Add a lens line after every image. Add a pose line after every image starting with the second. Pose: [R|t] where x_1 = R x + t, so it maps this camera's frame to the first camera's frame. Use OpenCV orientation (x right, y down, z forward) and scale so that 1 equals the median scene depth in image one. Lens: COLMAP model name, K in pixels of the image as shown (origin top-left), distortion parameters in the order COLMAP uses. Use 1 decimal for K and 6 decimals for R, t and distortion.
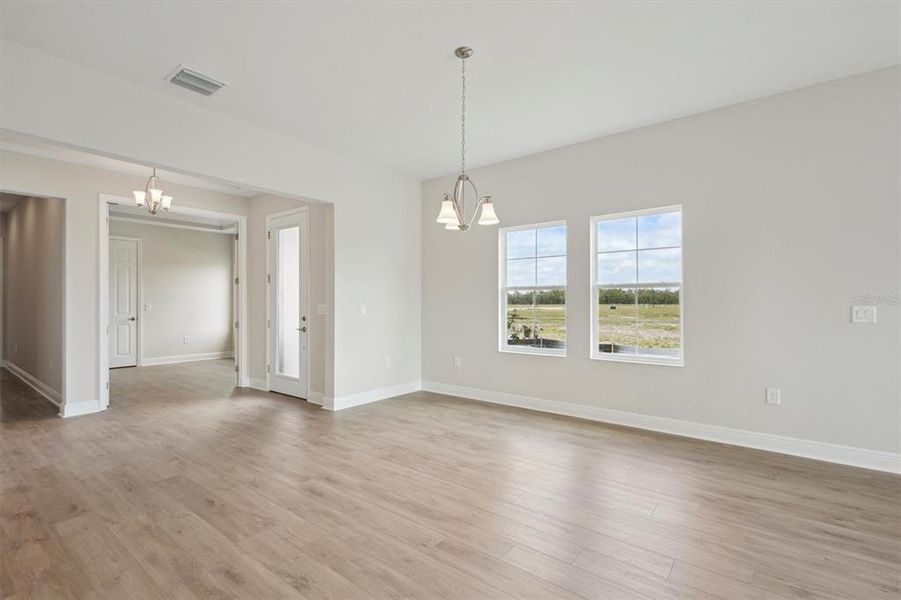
lens RADIAL K [[415.0, 0, 443.9], [0, 415.0, 301.7], [0, 0, 1]] dist [0.010563, -0.002462]
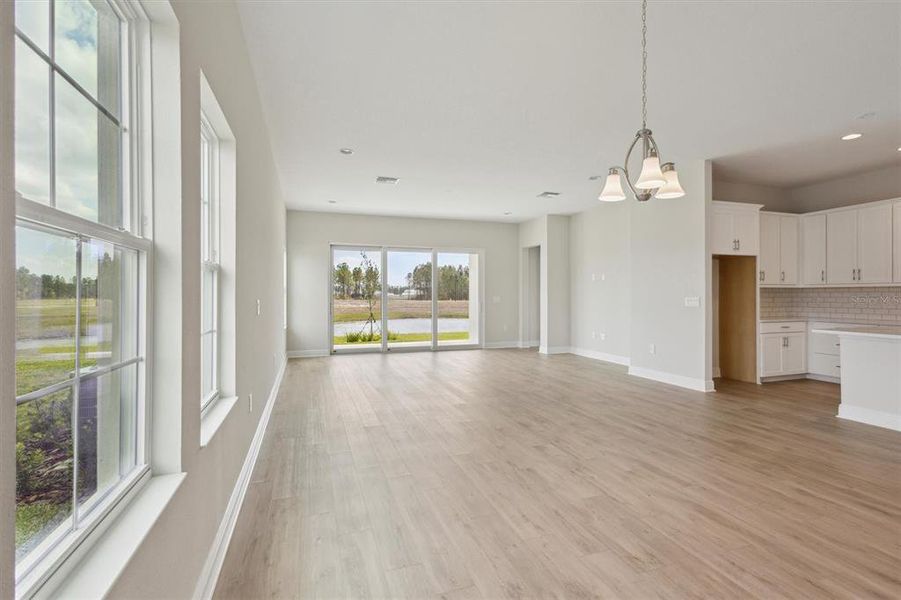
lens RADIAL K [[415.0, 0, 451.1], [0, 415.0, 301.9], [0, 0, 1]] dist [0.010563, -0.002462]
pose [[-0.842645, -0.002875, 0.538462, -0.039372], [0.006357, 0.999863, 0.015287, -0.003685], [-0.538432, 0.016304, -0.842511, 1.149039]]
